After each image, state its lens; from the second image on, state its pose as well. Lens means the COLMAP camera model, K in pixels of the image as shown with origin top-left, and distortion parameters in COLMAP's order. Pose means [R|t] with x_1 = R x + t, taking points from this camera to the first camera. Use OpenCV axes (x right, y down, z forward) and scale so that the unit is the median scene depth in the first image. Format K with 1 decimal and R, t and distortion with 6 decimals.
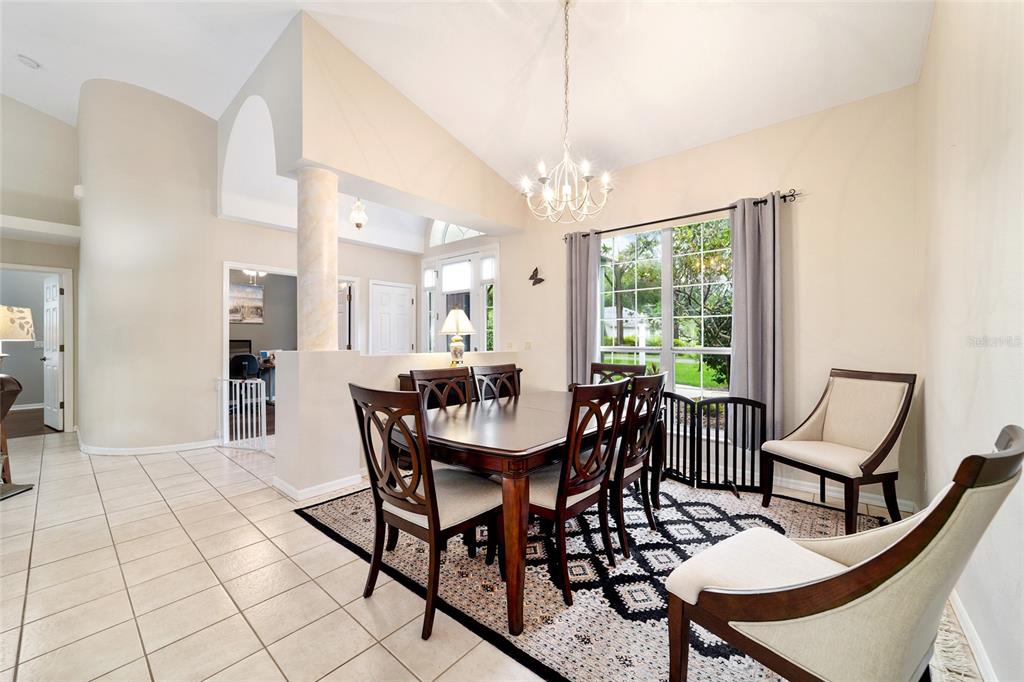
lens RADIAL K [[392.6, 0, 511.6], [0, 392.6, 341.6], [0, 0, 1]] dist [-0.003502, -0.000103]
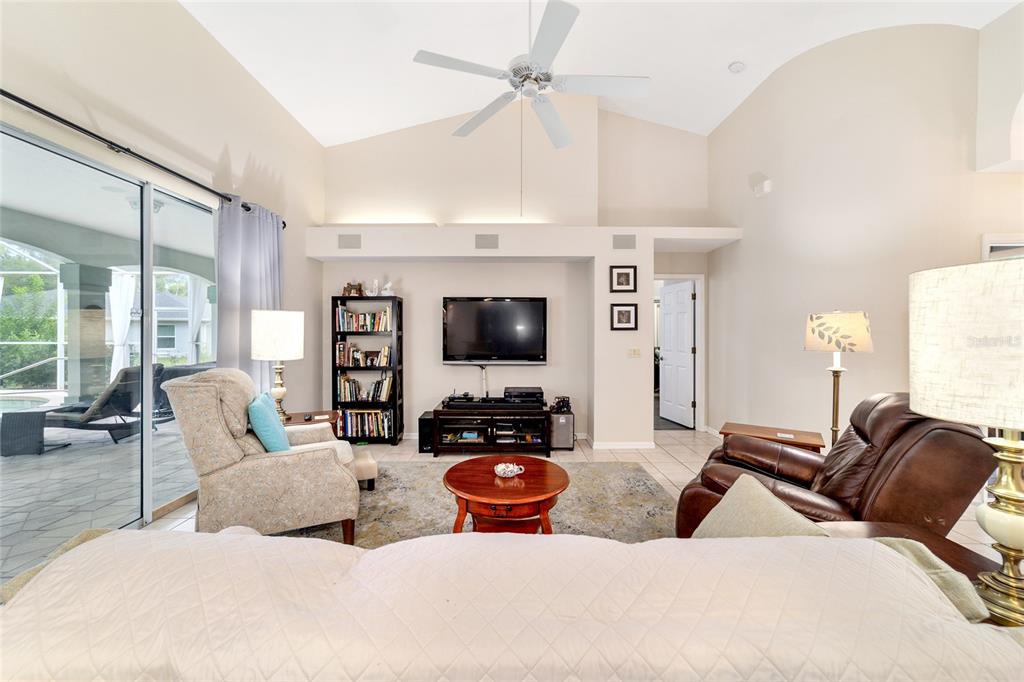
lens RADIAL K [[392.6, 0, 513.2], [0, 392.6, 336.9], [0, 0, 1]] dist [-0.003502, -0.000103]
pose [[0.655107, 0.007514, -0.755499, -0.785940], [-0.002760, 0.999968, 0.007553, -0.029867], [0.755531, -0.002863, 0.655106, -0.080919]]
